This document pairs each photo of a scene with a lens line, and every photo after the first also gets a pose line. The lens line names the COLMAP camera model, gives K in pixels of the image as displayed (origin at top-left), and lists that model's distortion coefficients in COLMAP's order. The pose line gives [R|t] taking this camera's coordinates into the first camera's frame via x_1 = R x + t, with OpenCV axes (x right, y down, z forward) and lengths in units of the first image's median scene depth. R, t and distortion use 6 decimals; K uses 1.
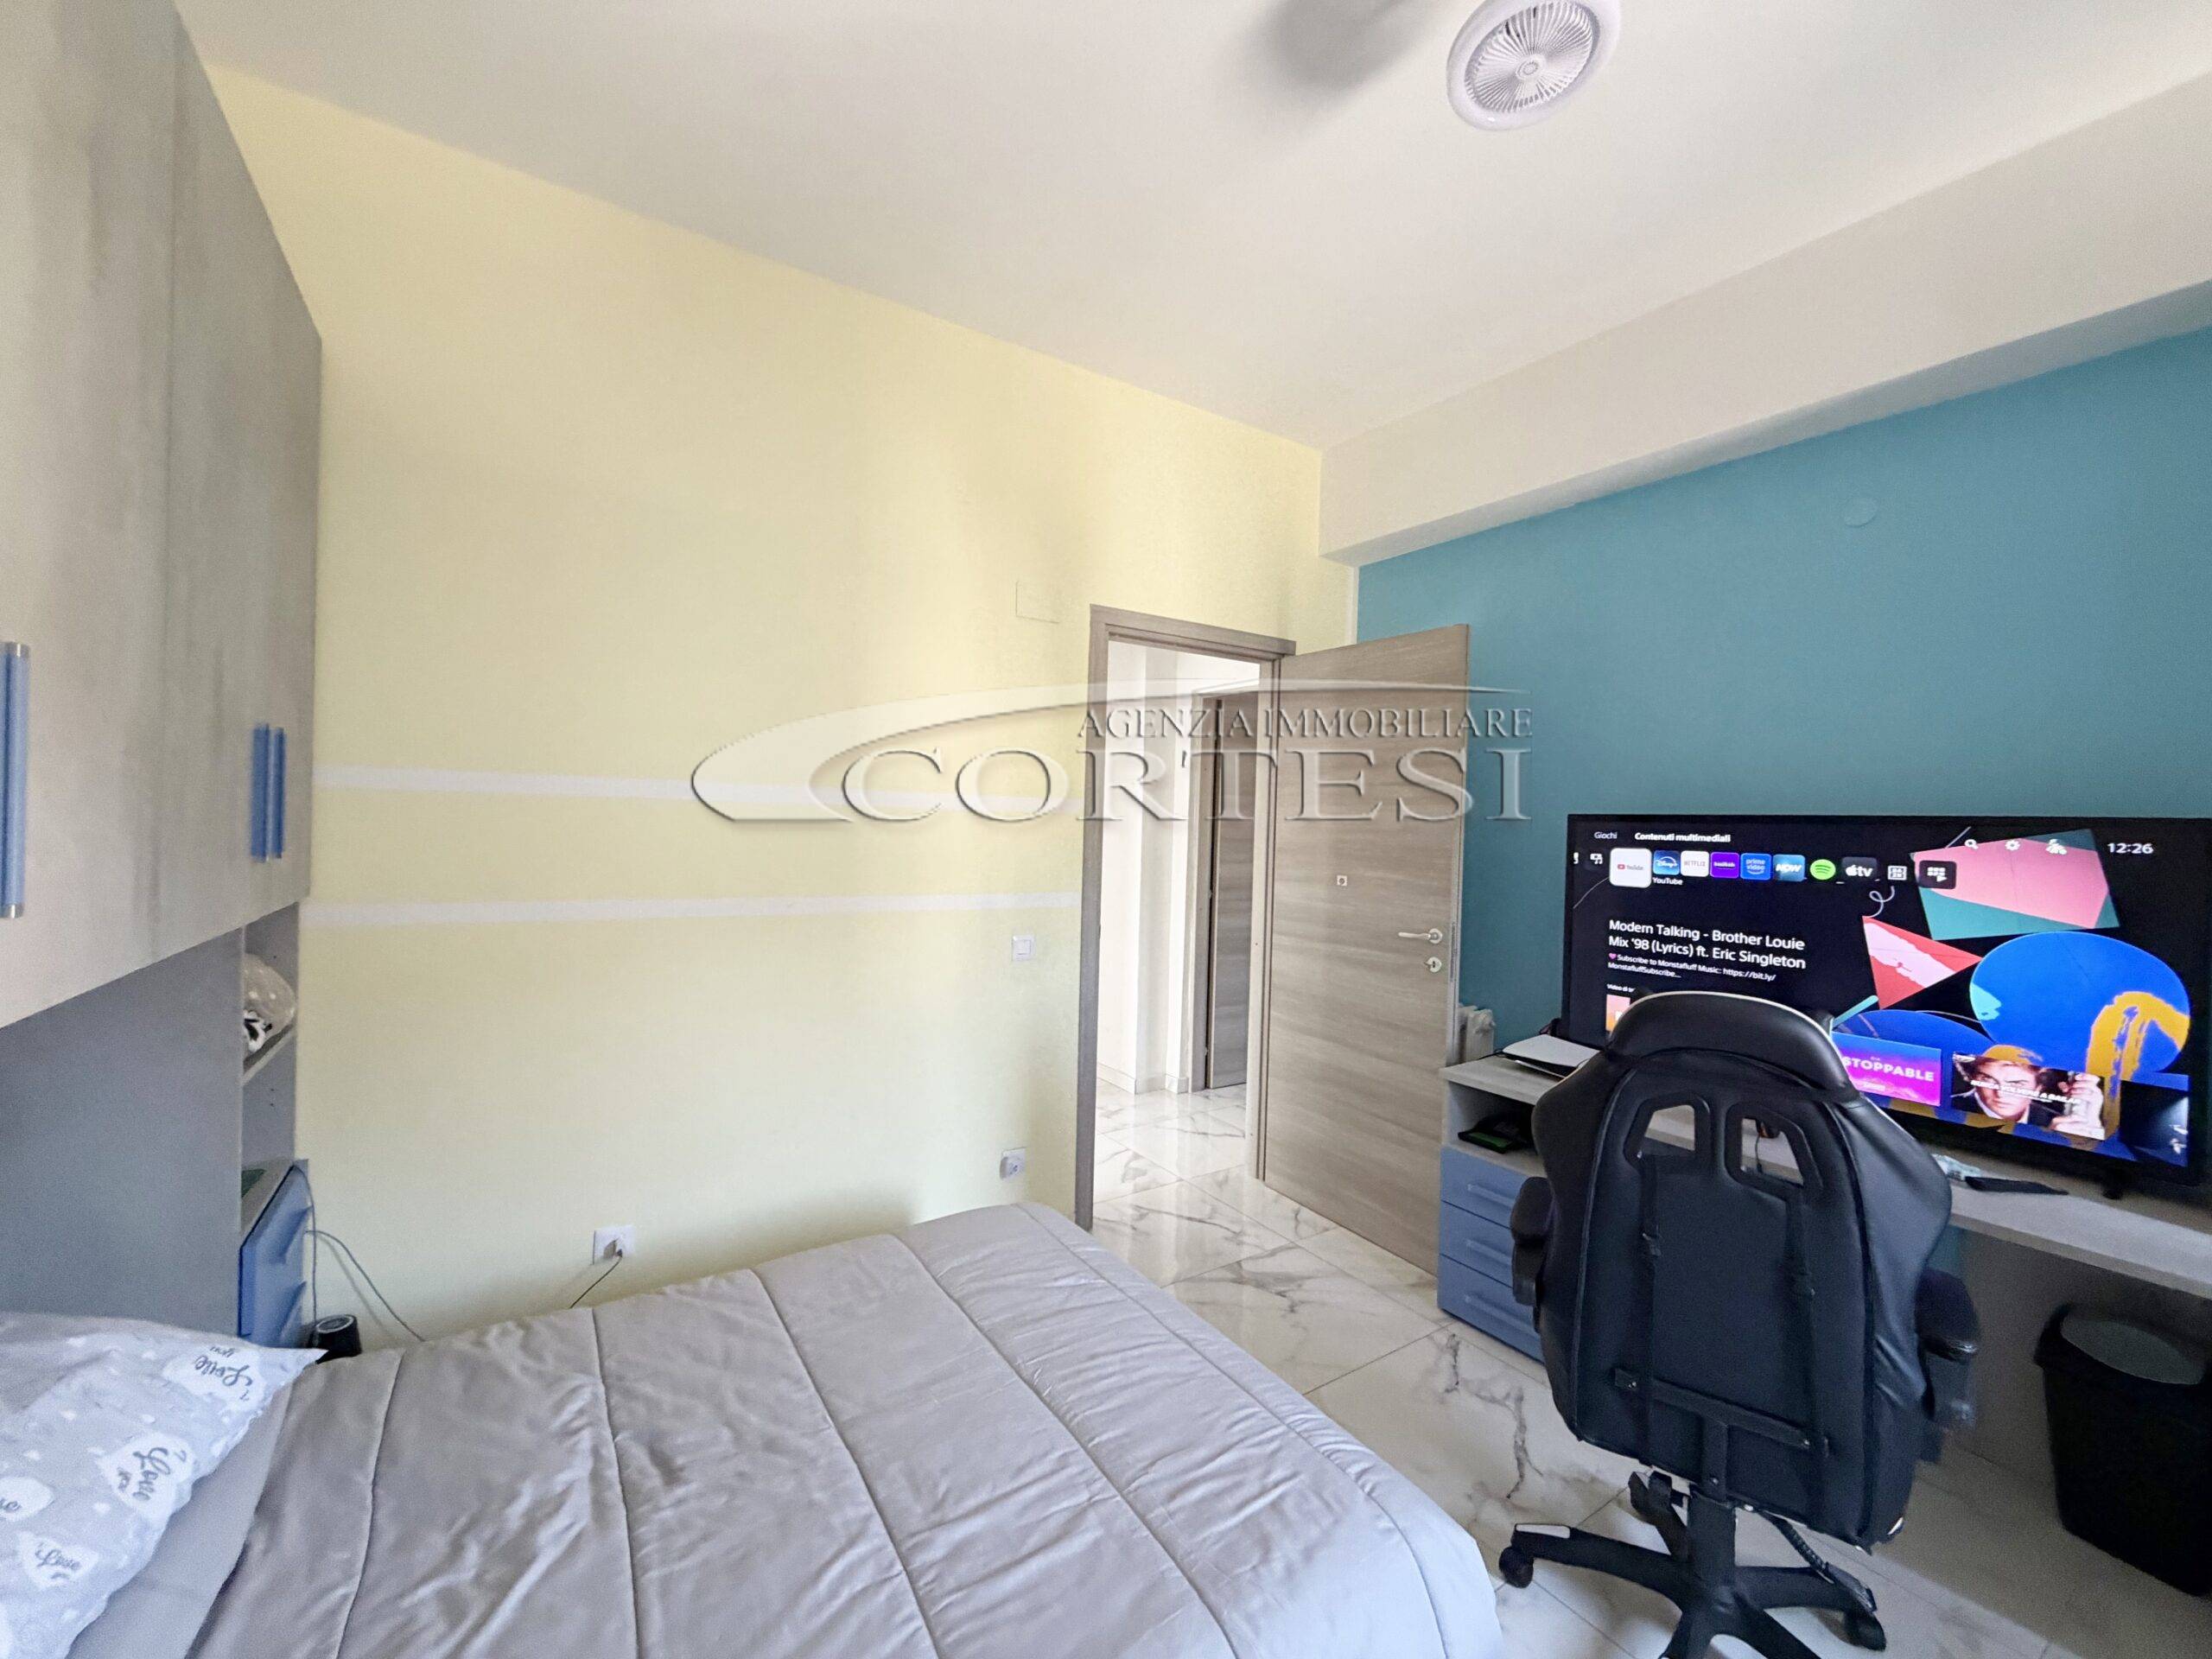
lens RADIAL K [[878.6, 0, 1105.6], [0, 878.6, 829.4], [0, 0, 1]] dist [-0.001846, 0.000728]
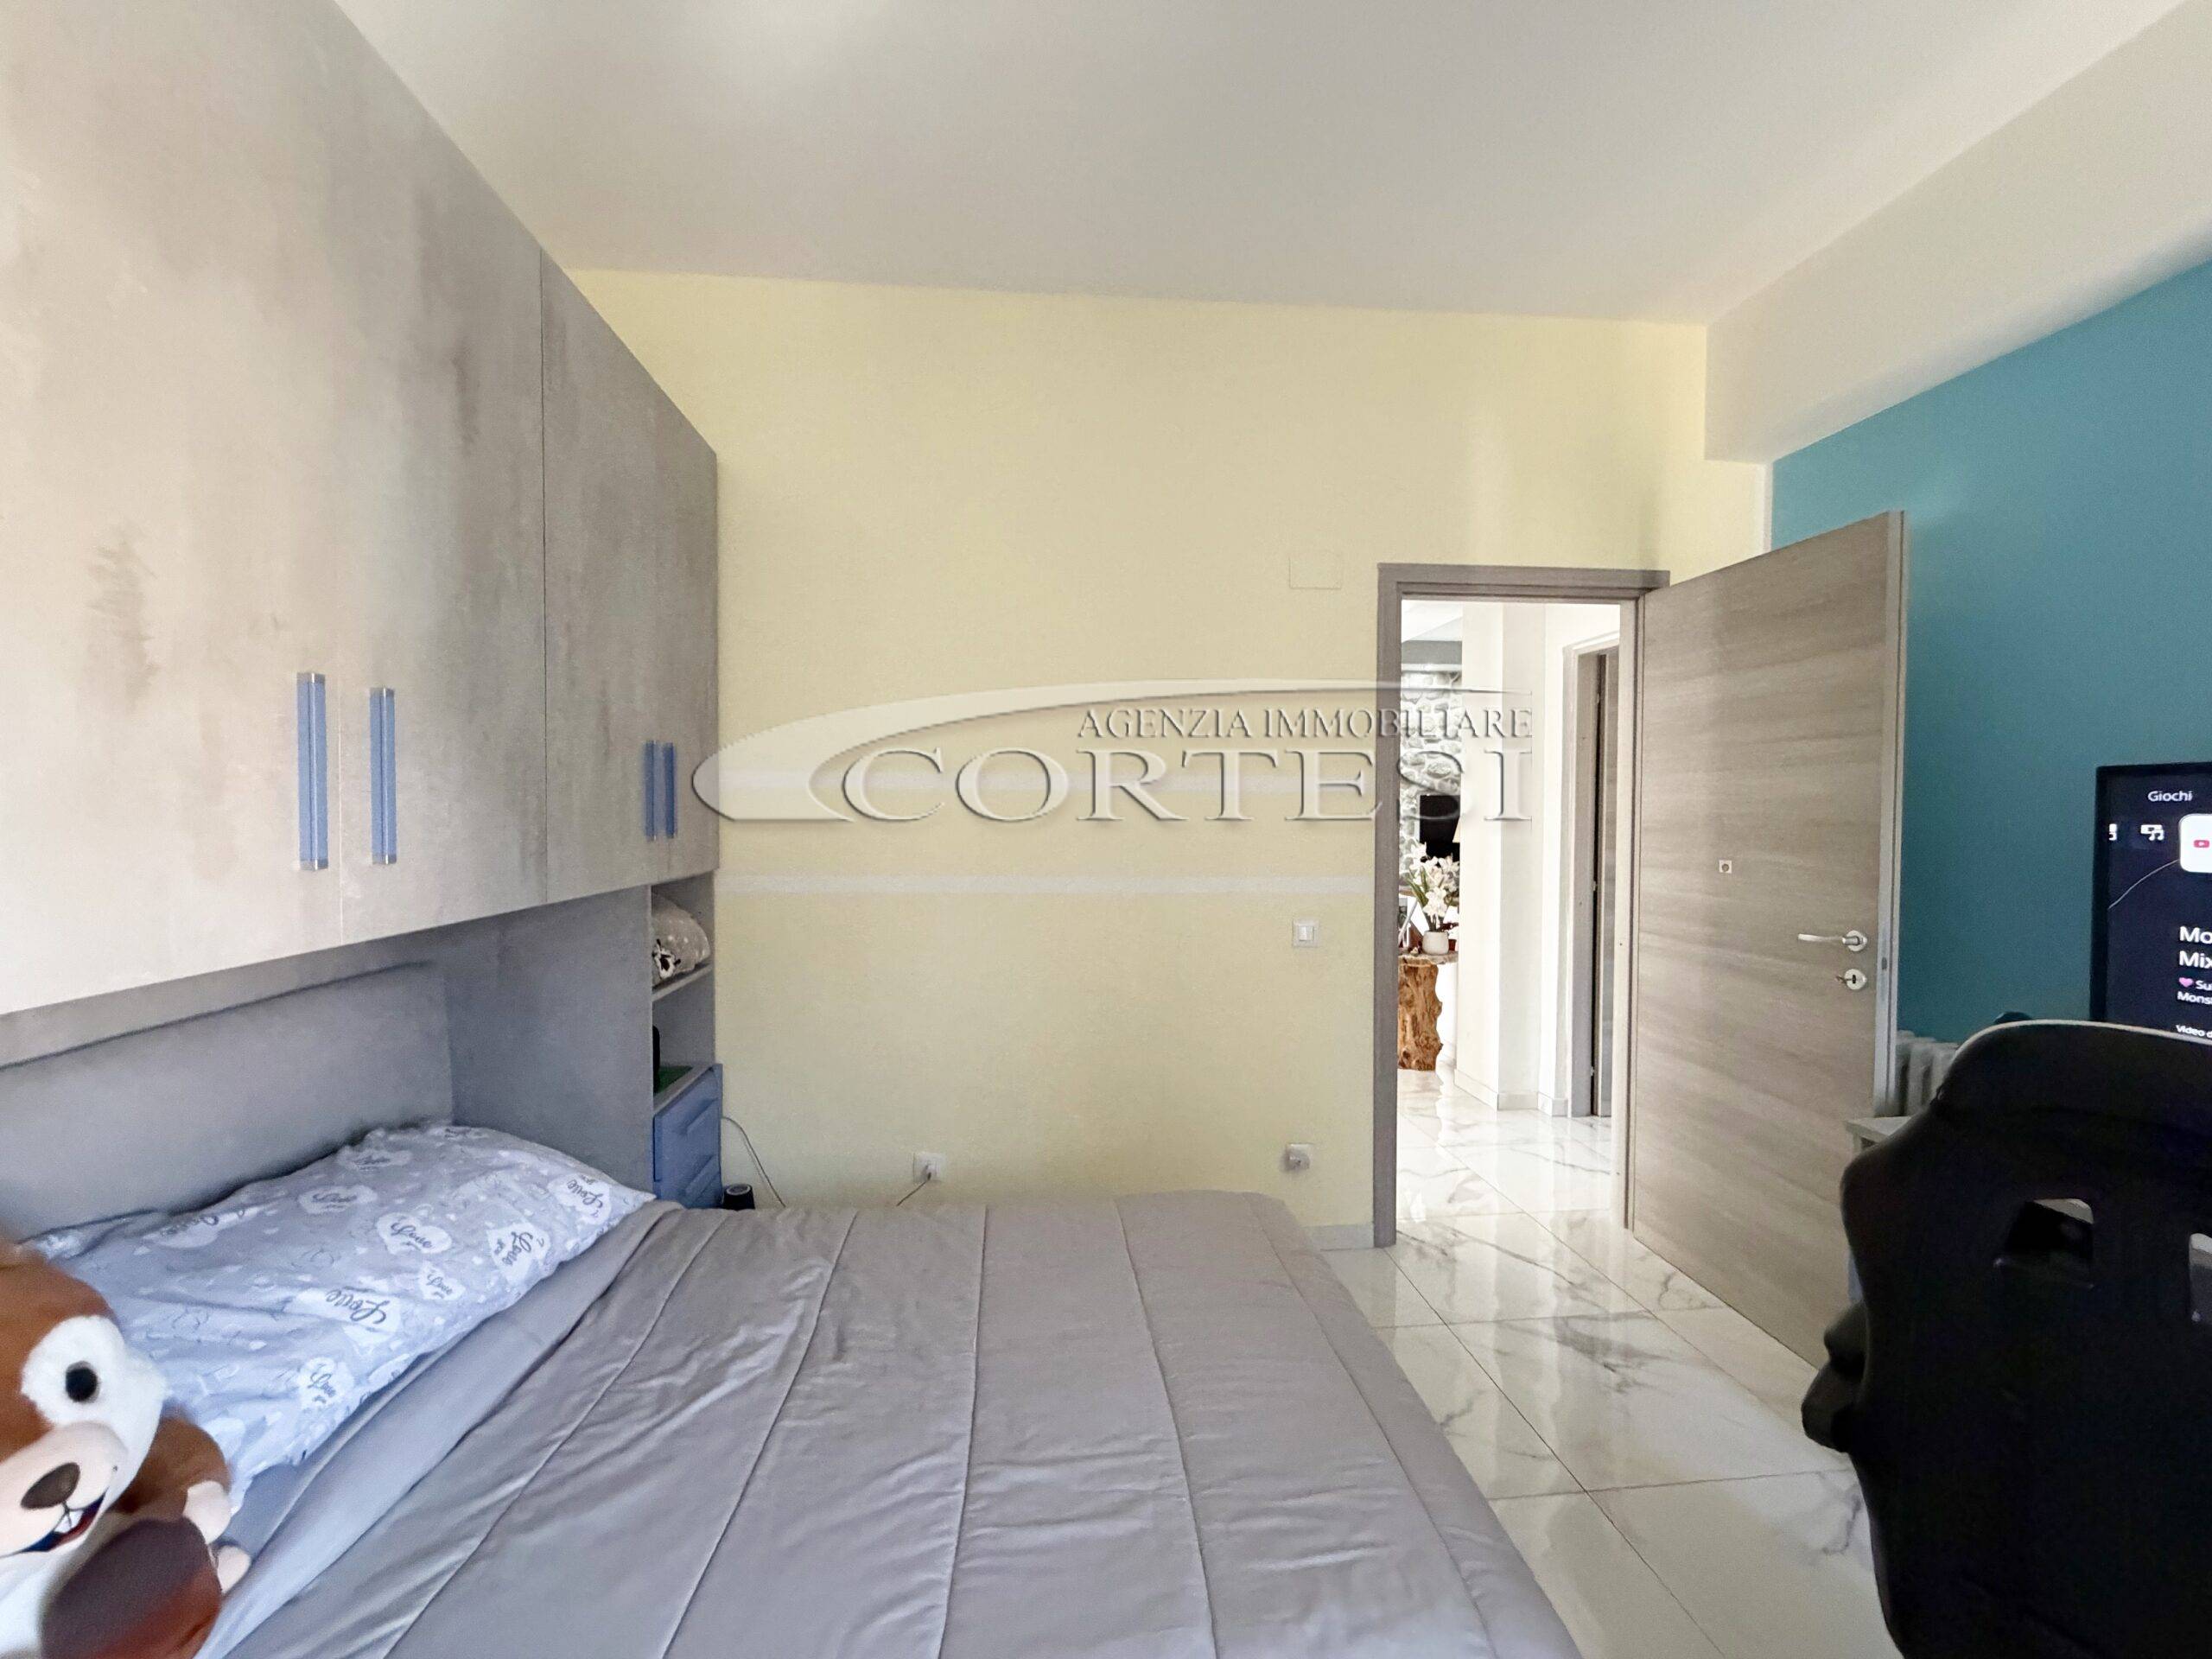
lens RADIAL K [[878.6, 0, 1083.5], [0, 878.6, 829.2], [0, 0, 1]] dist [-0.001846, 0.000728]
pose [[0.885195, -0.013388, -0.465028, 0.242021], [0.017499, 0.999837, 0.004524, 0.021811], [0.464892, -0.012142, 0.885284, 0.078580]]
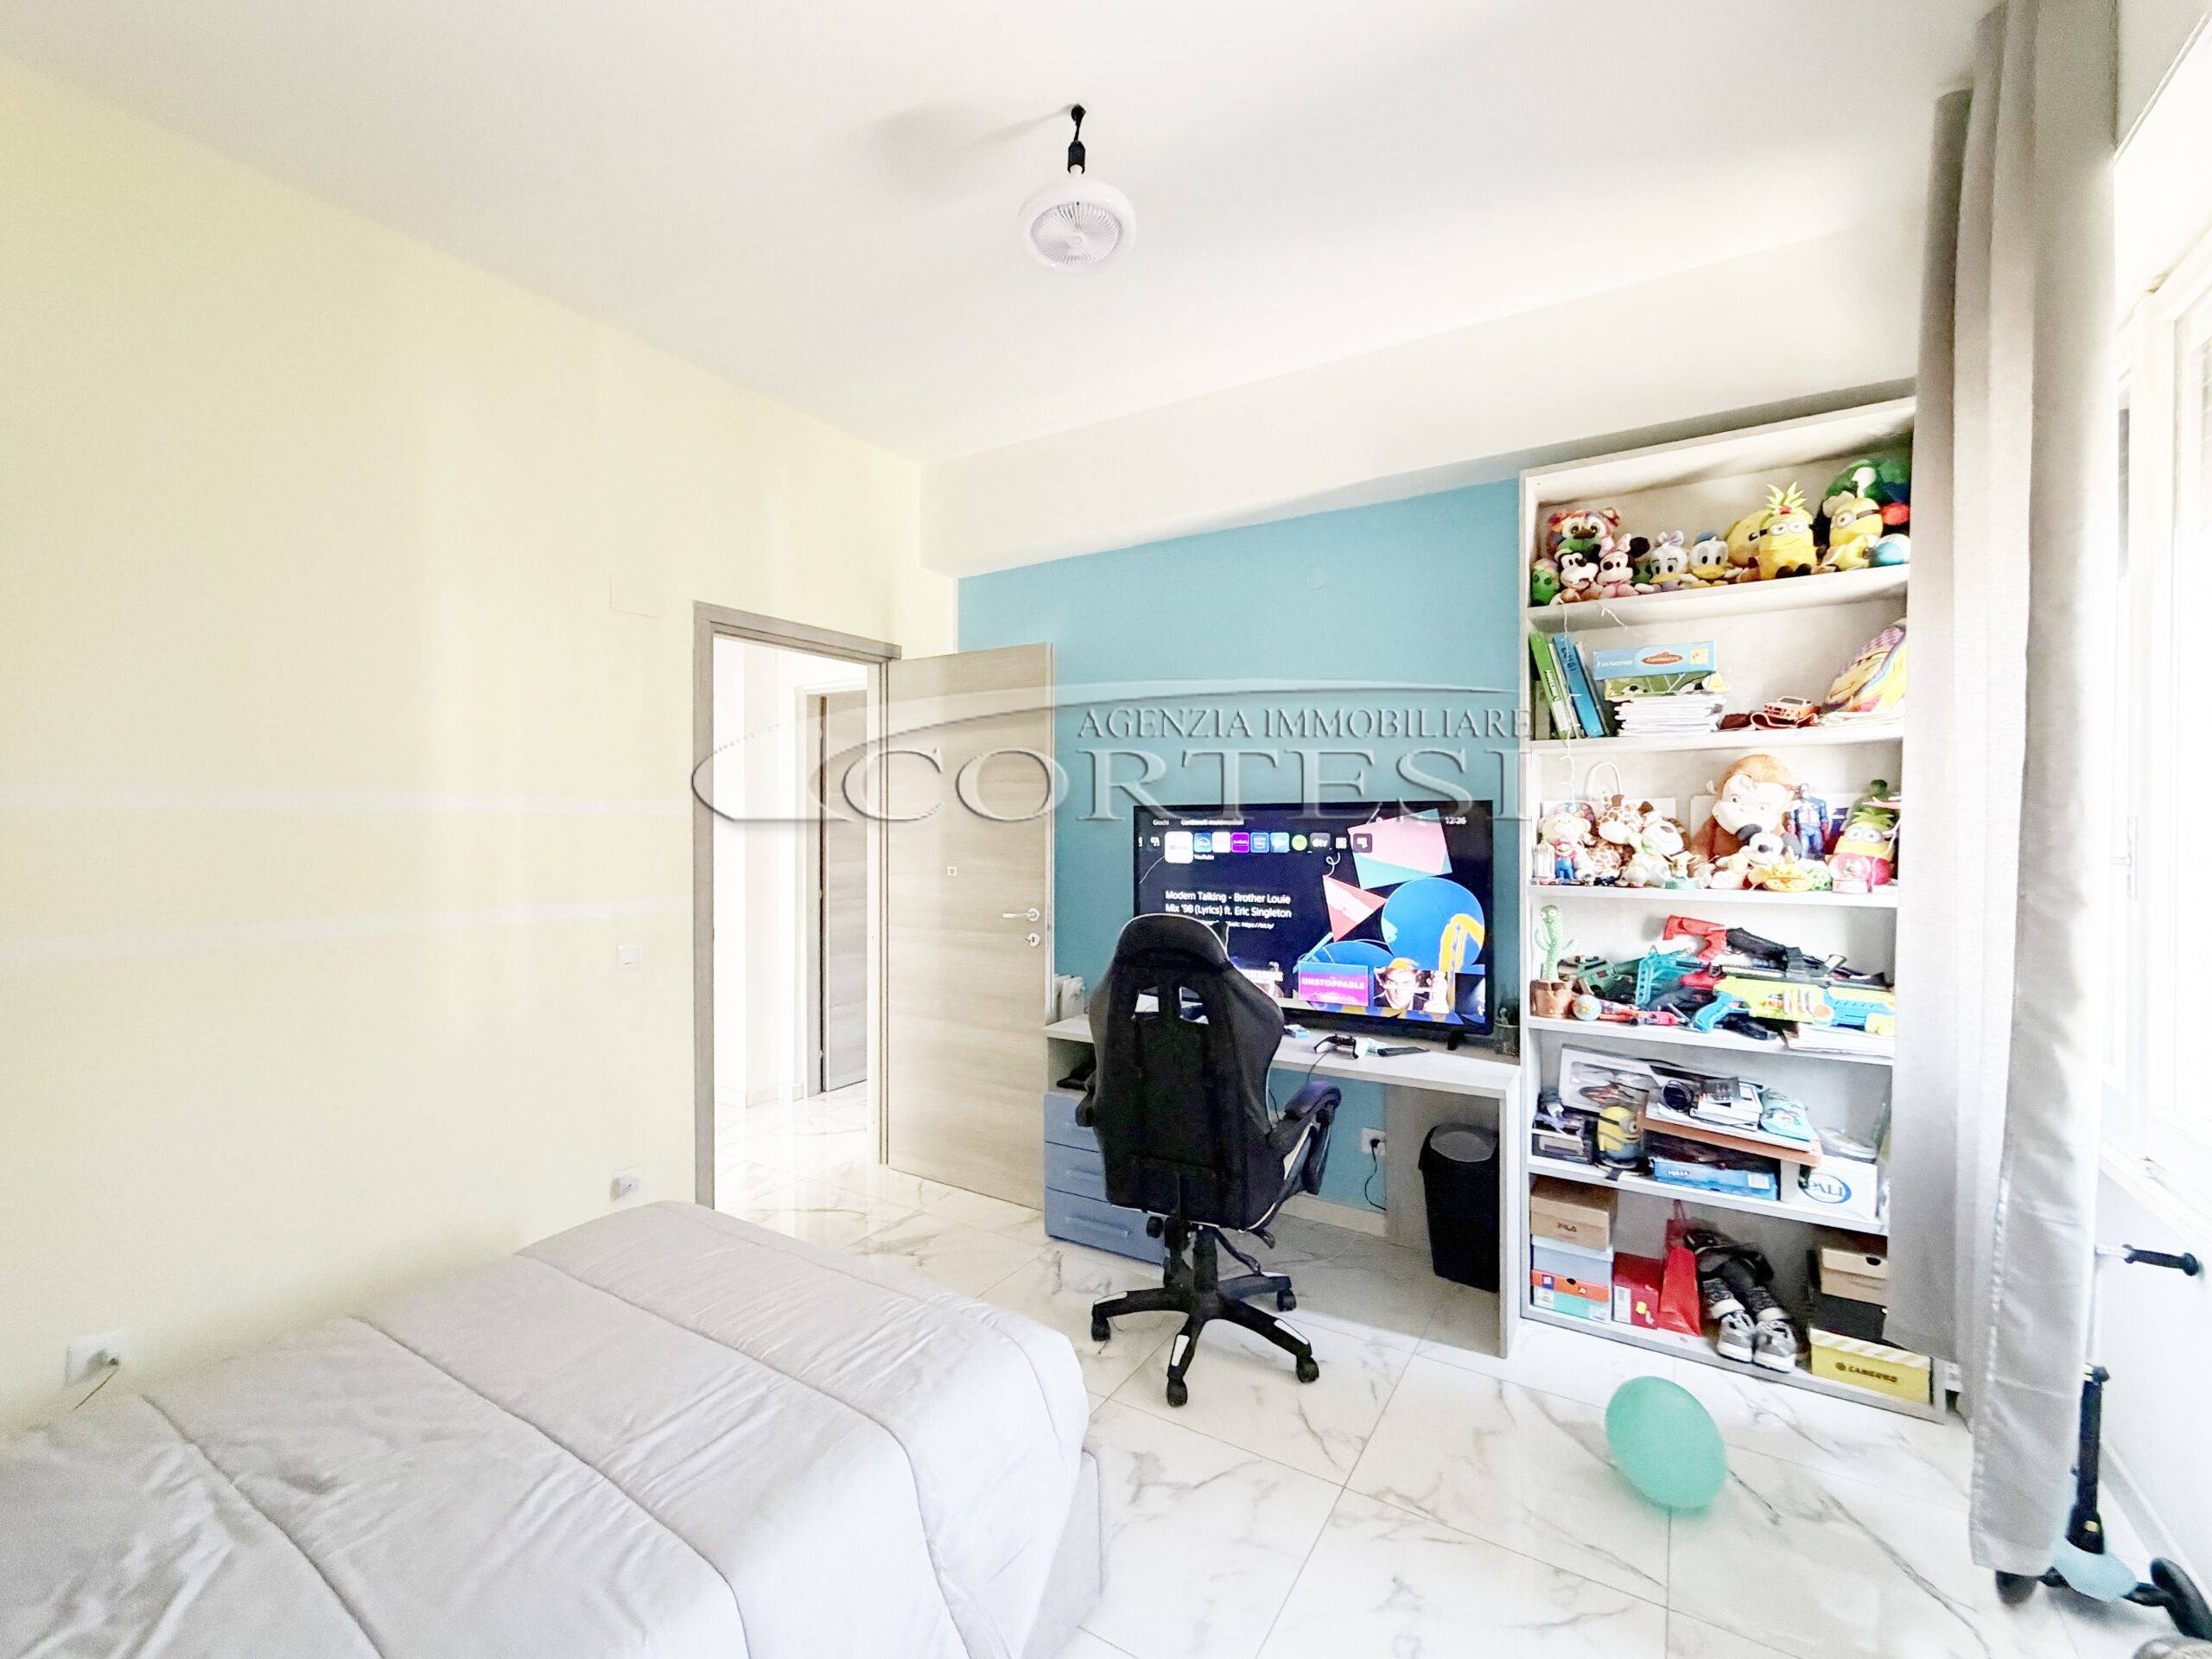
lens RADIAL K [[924.8, 0, 1088.1], [0, 924.8, 830.7], [0, 0, 1]] dist [-0.000296, 0.000237]
pose [[0.914678, -0.030296, 0.403047, -0.068270], [0.028741, 0.999538, 0.009907, 0.004207], [-0.403160, 0.002522, 0.915126, -0.213077]]
